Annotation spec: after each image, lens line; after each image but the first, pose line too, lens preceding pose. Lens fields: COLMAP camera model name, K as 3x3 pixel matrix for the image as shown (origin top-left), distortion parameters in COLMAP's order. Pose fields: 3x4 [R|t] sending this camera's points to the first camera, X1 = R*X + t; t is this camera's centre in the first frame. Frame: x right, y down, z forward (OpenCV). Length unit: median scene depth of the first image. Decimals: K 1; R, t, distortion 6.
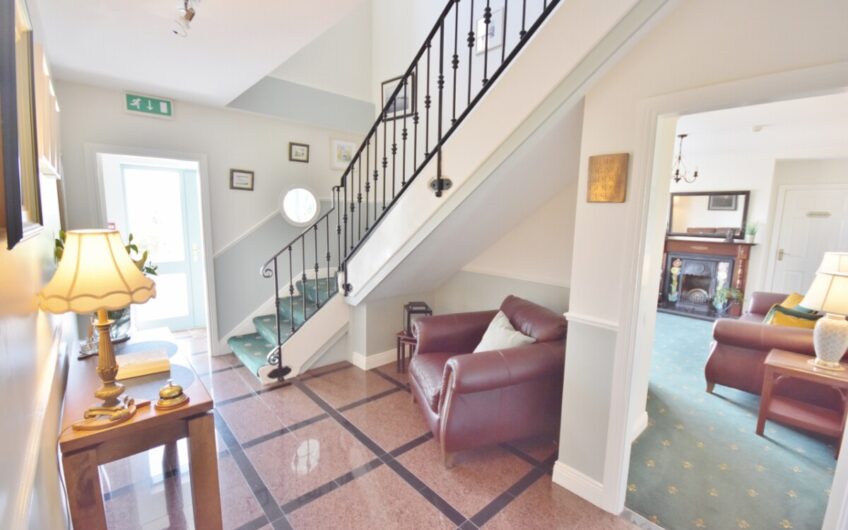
lens RADIAL K [[371.9, 0, 418.7], [0, 371.9, 264.2], [0, 0, 1]] dist [-0.020006, -0.004240]
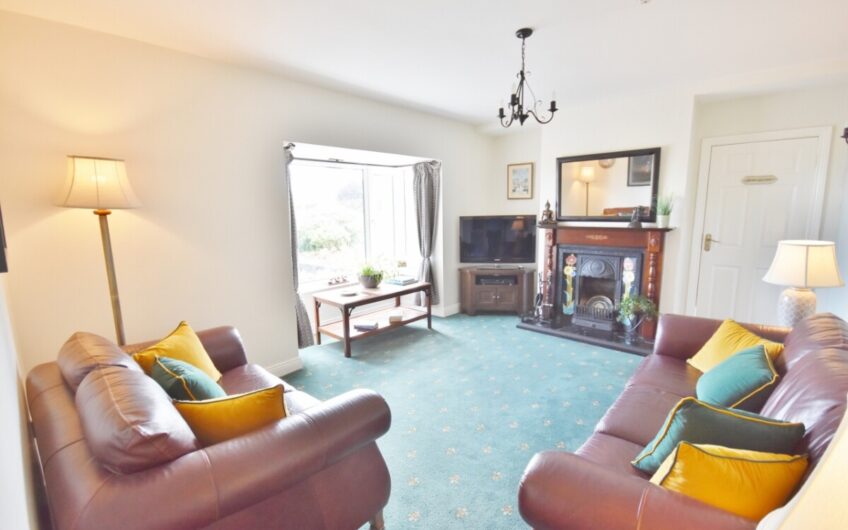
lens RADIAL K [[371.9, 0, 425.3], [0, 371.9, 264.2], [0, 0, 1]] dist [-0.020006, -0.004240]
pose [[0.991370, -0.056494, 0.118296, 0.378575], [0.053938, 0.998239, 0.024703, -0.029947], [-0.119484, -0.018109, 0.992671, 0.369396]]
